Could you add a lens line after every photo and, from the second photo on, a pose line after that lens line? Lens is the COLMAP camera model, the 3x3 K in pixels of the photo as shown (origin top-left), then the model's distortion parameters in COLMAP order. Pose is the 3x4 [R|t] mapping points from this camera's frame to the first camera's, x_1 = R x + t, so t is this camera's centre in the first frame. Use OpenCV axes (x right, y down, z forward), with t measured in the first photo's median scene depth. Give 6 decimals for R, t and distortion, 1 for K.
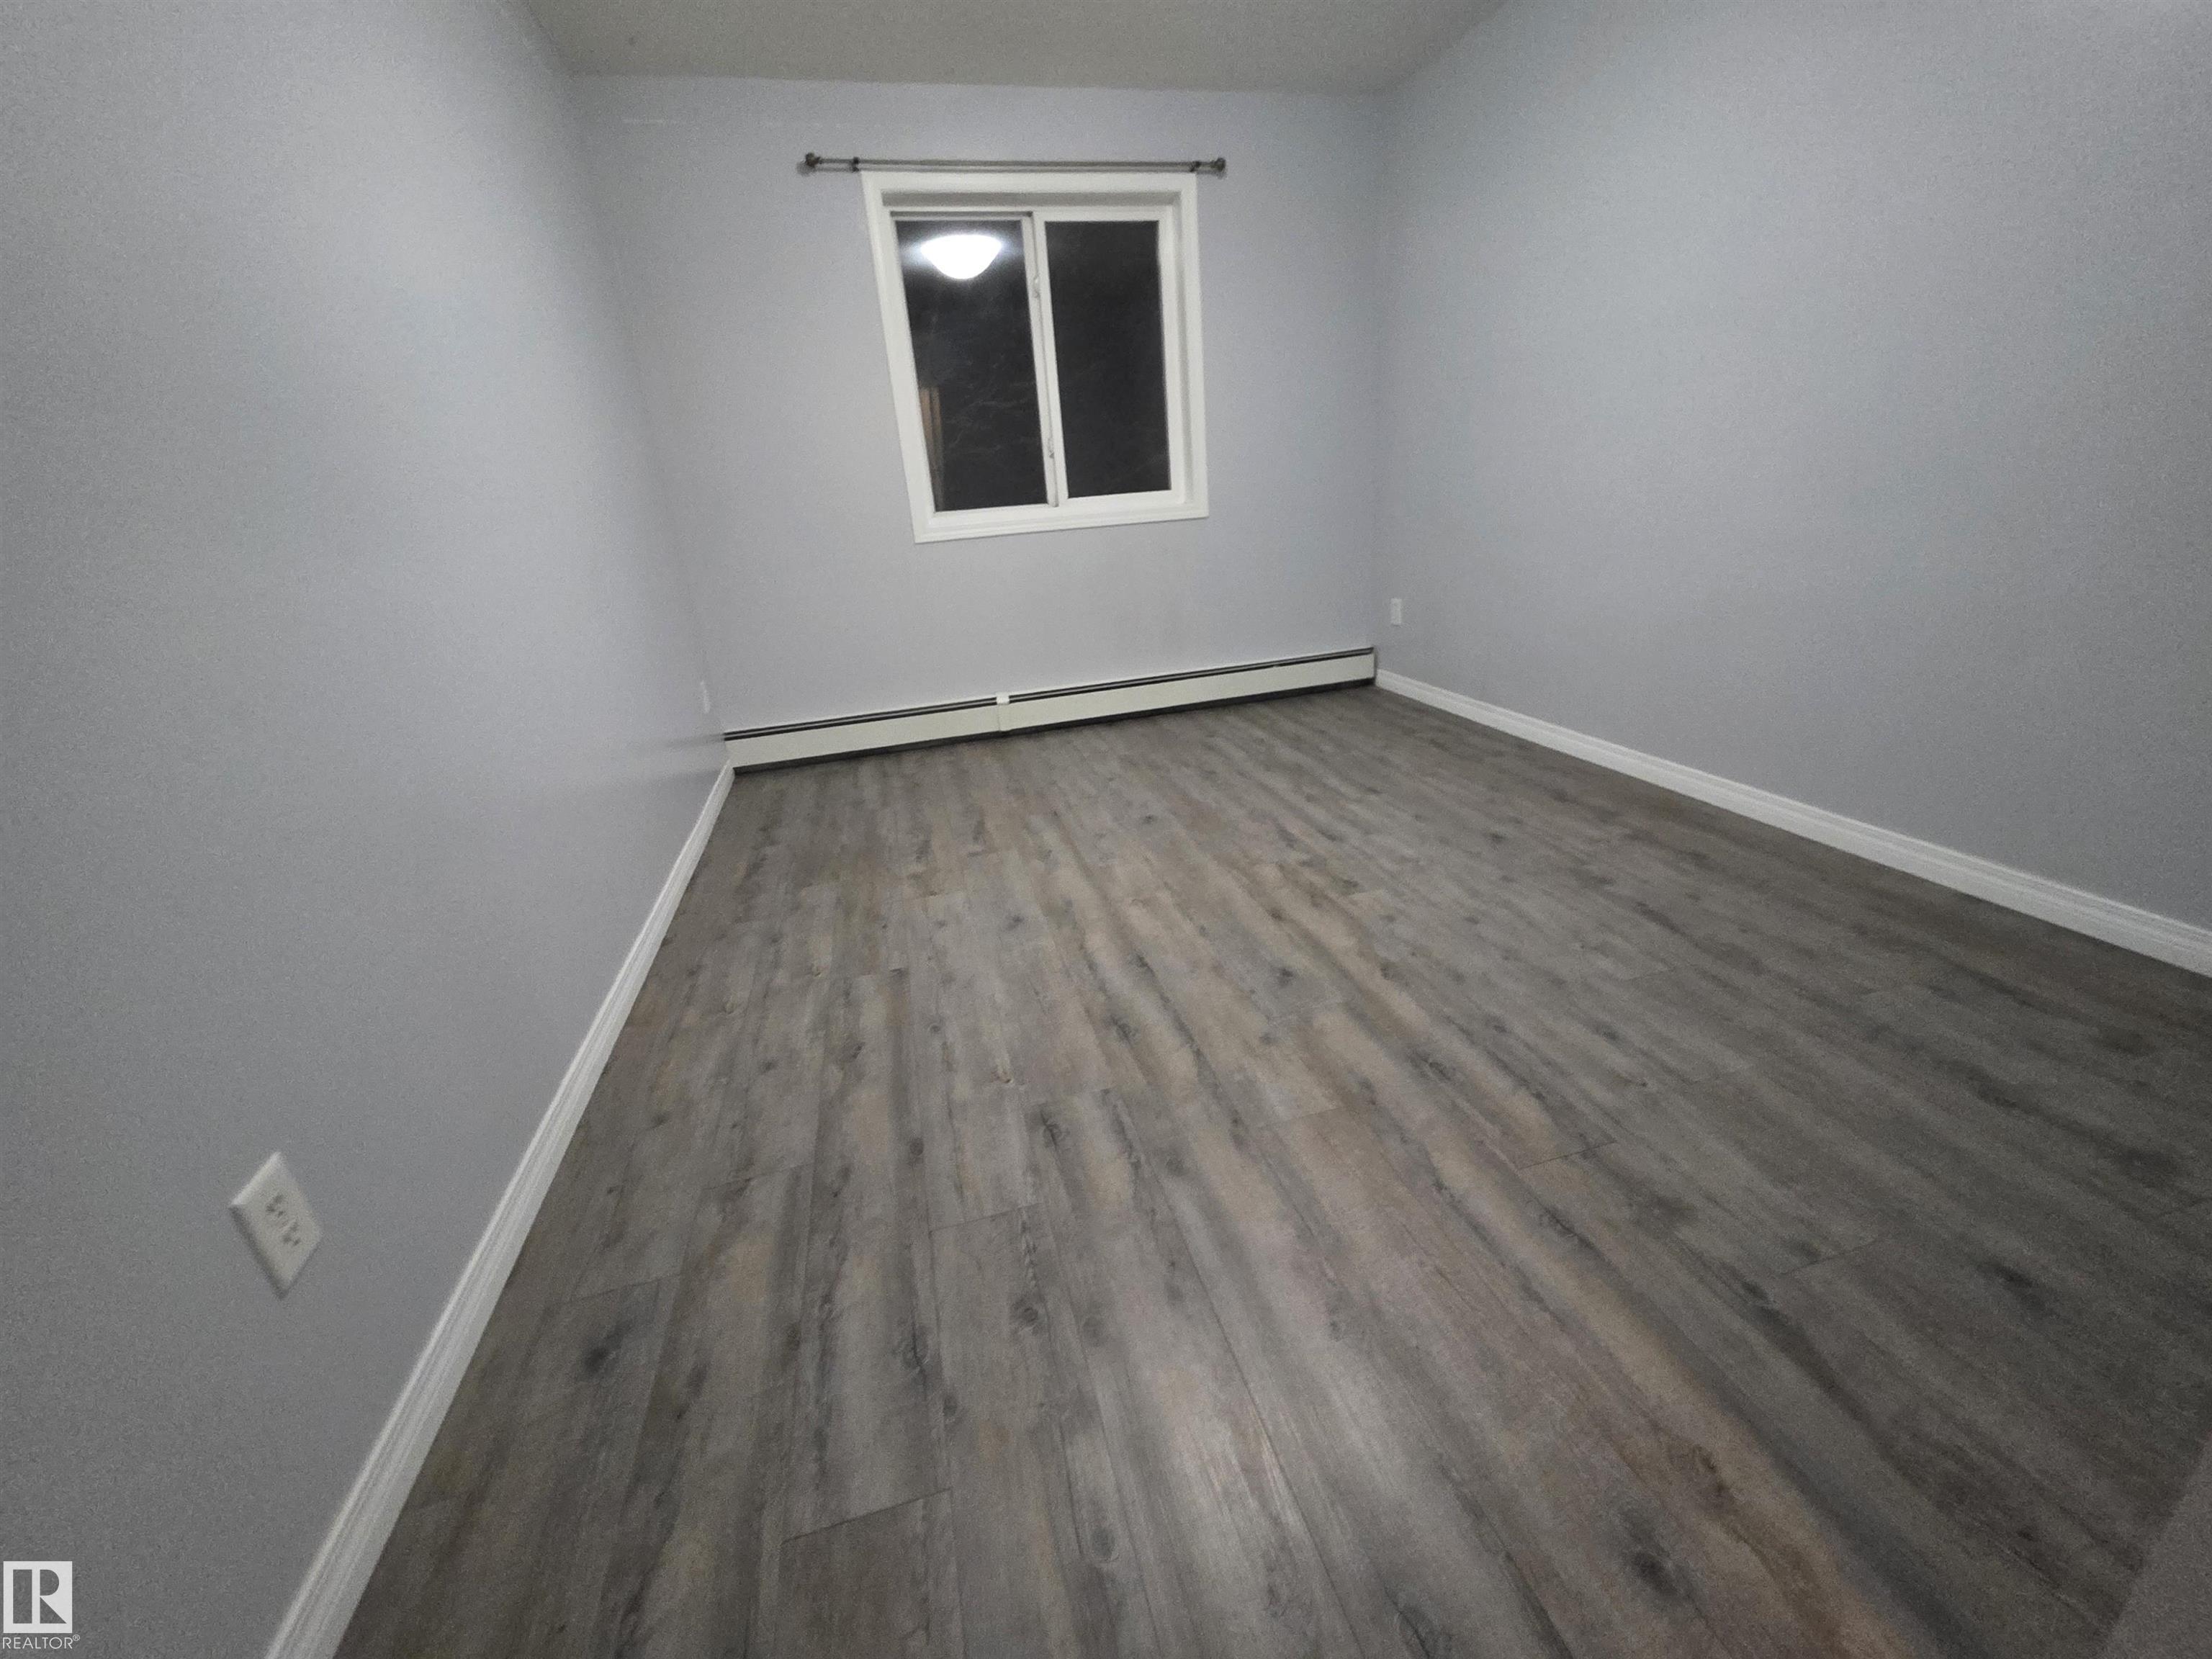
lens RADIAL K [[882.2, 0, 1105.6], [0, 882.2, 822.3], [0, 0, 1]] dist [0.002613, -0.000209]
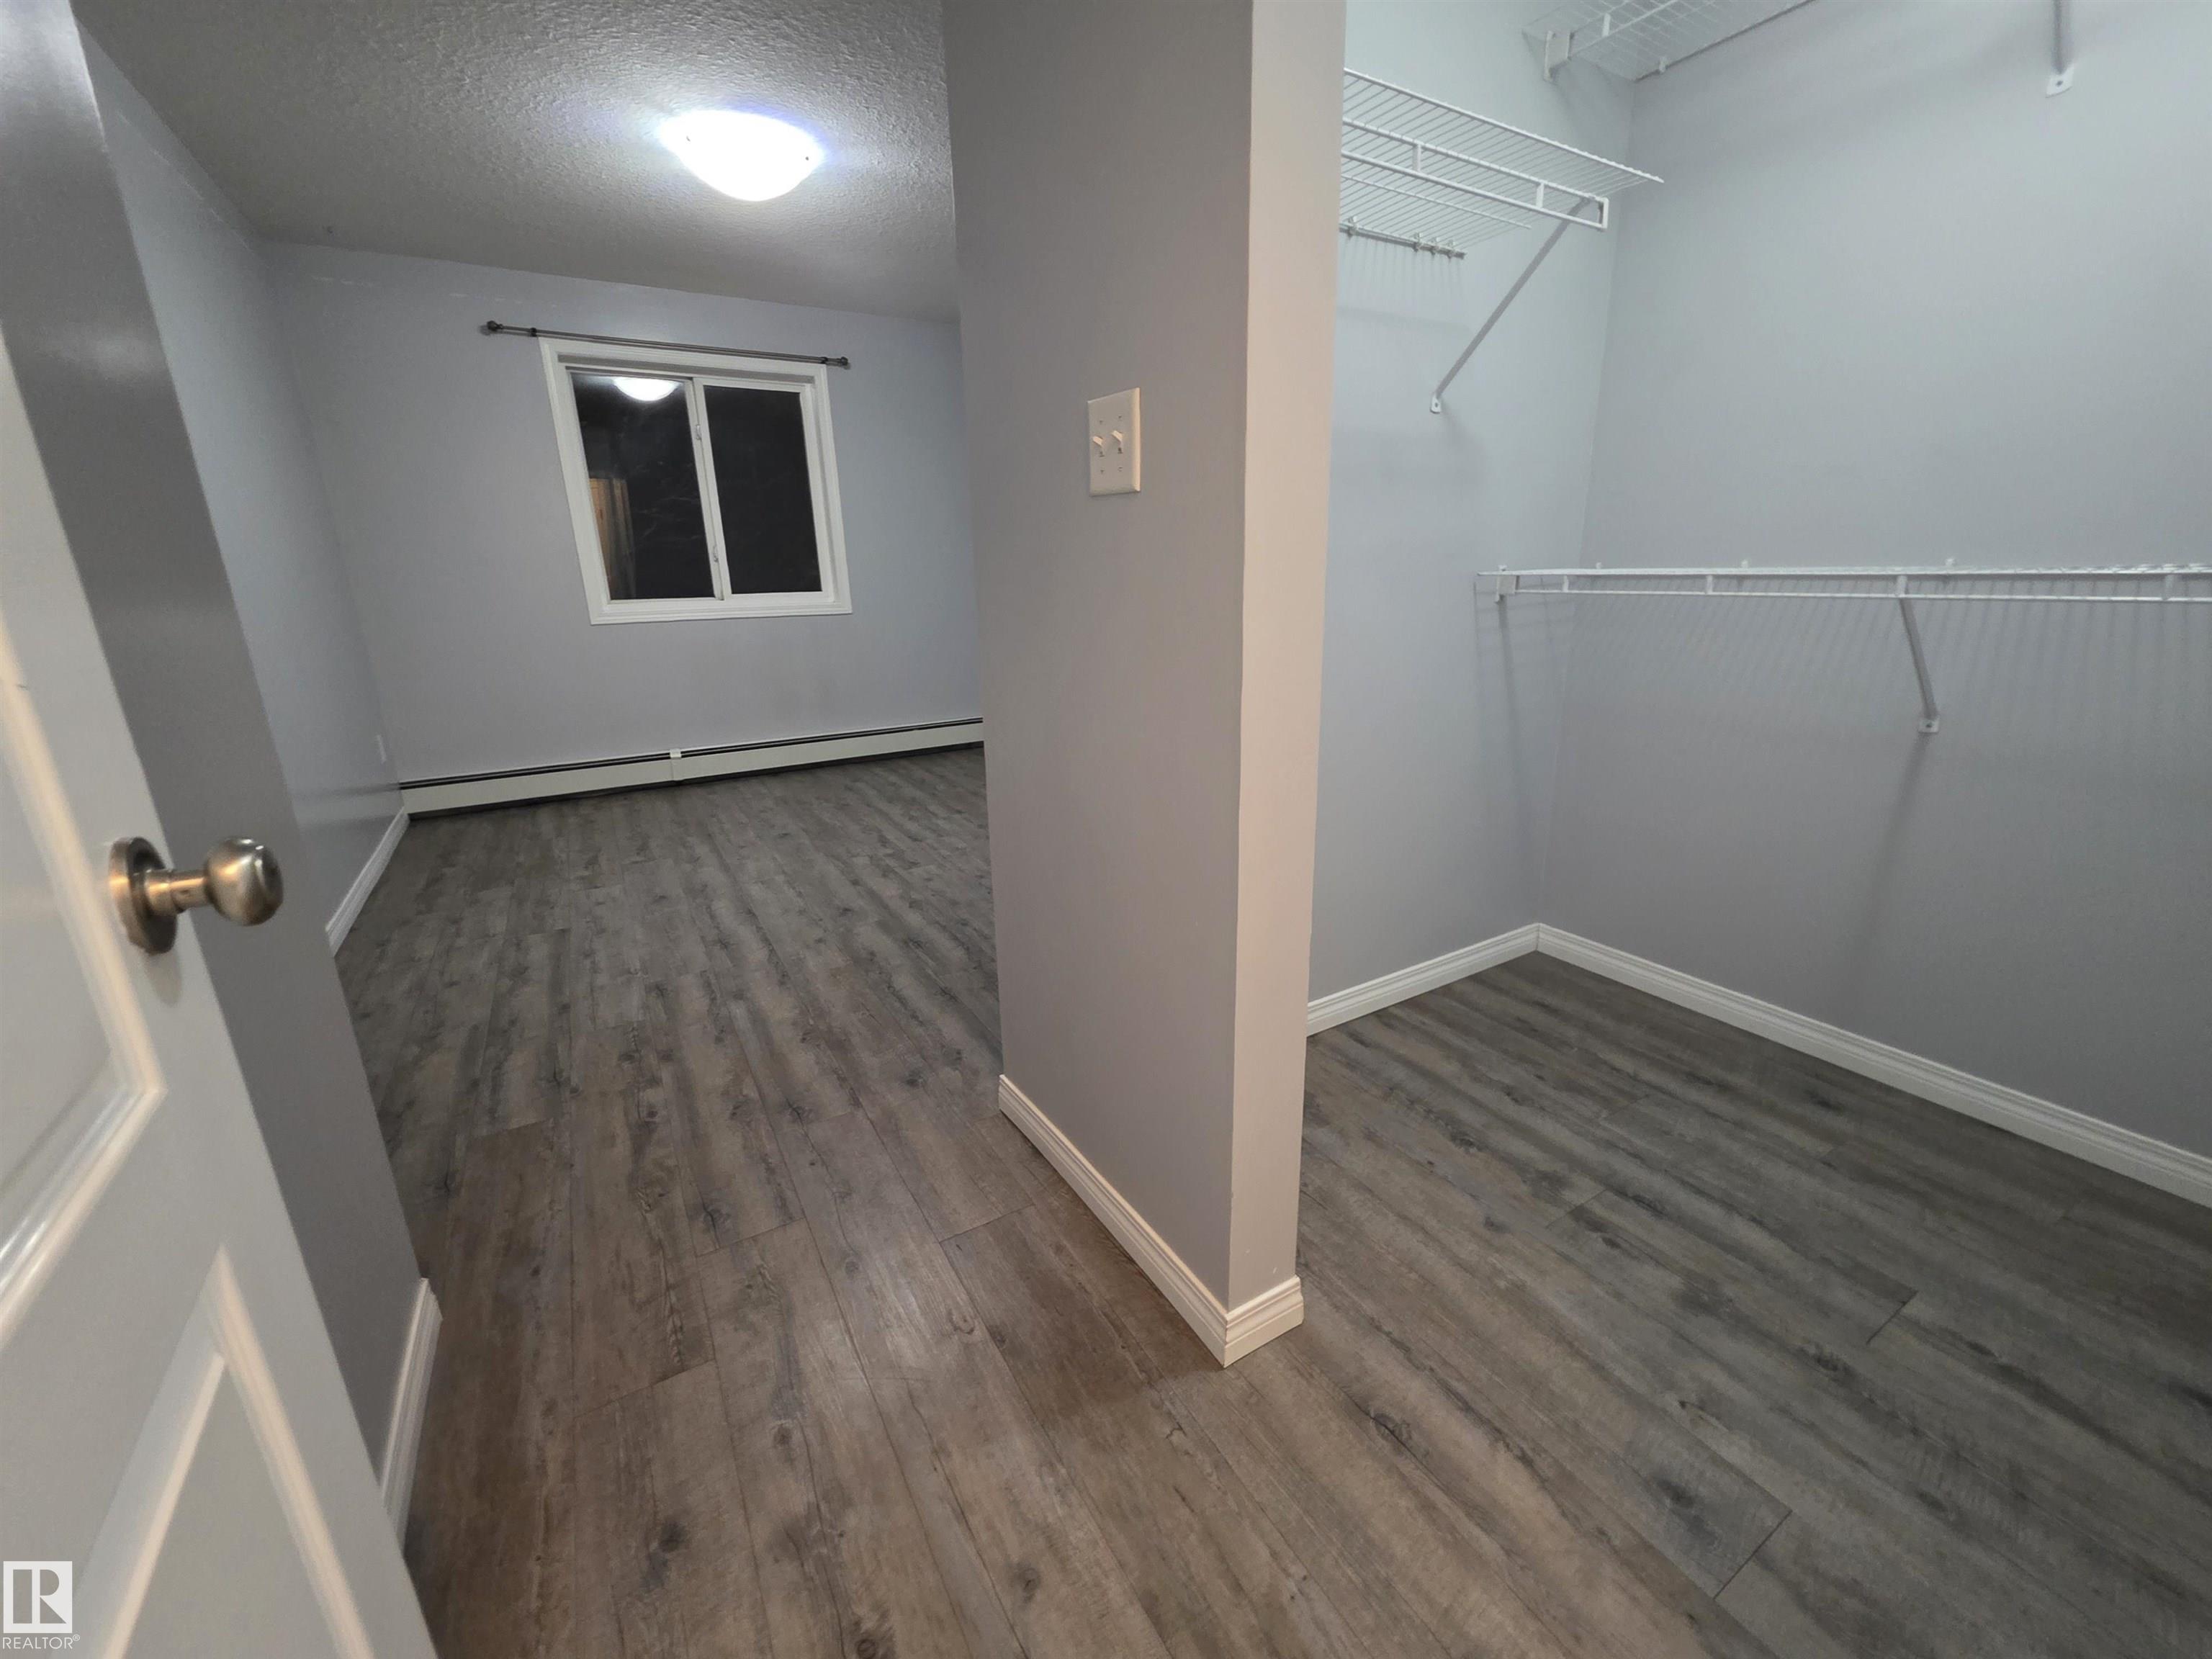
lens RADIAL K [[882.2, 0, 1111.9], [0, 882.2, 818.8], [0, 0, 1]] dist [0.002613, -0.000209]
pose [[0.956802, -0.026639, 0.289517, 0.144870], [0.054496, 0.994576, -0.088590, 0.122924], [-0.285587, 0.100540, 0.953064, -0.433134]]
